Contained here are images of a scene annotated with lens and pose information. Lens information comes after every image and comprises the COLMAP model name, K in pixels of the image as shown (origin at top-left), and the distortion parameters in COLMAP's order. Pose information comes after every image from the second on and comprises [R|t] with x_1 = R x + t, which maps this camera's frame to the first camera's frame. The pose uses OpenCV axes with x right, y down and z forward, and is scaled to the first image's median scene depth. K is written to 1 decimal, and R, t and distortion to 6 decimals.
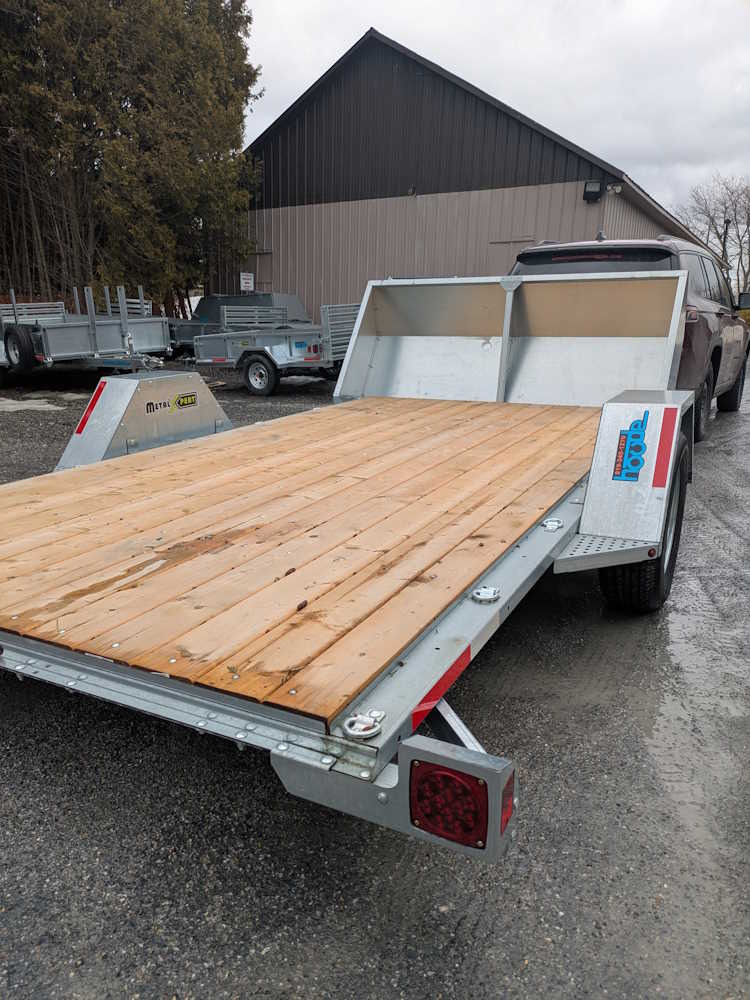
lens RADIAL K [[744.0, 0, 375.0], [0, 744.0, 500.0], [0, 0, 1]] dist [0.058341, -0.053998]
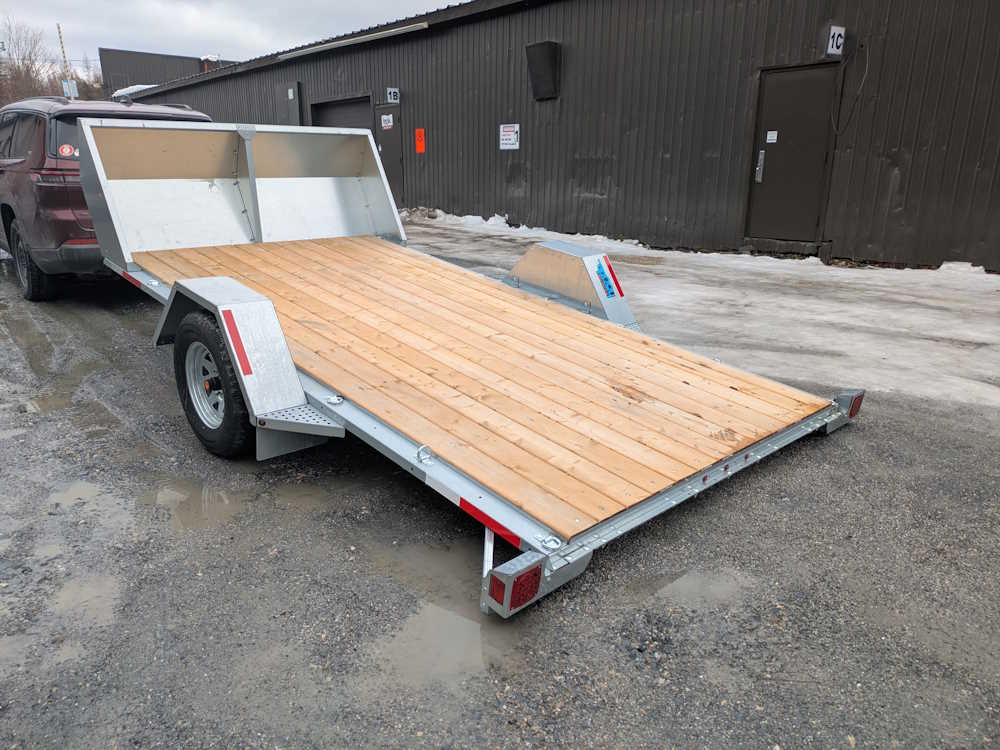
lens RADIAL K [[747.8, 0, 482.4], [0, 747.8, 377.1], [0, 0, 1]] dist [0.060604, -0.053891]
pose [[0.325608, -0.316634, 0.890911, -1.451344], [0.142719, 0.947922, 0.284736, -0.395181], [-0.934671, 0.034438, 0.353841, 0.567762]]
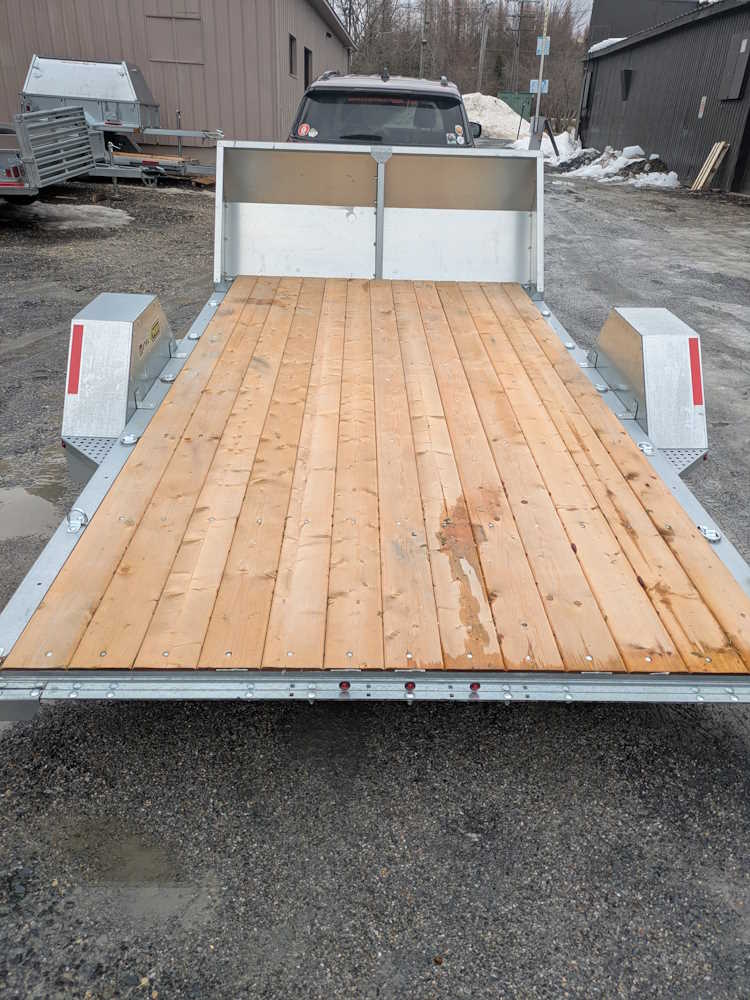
lens RADIAL K [[741.3, 0, 387.7], [0, 741.3, 498.8], [0, 0, 1]] dist [0.064339, -0.061350]
pose [[0.871223, -0.209234, 0.444062, -0.645950], [0.081923, 0.953898, 0.288732, -0.255135], [-0.484003, -0.215171, 0.848200, 0.090216]]
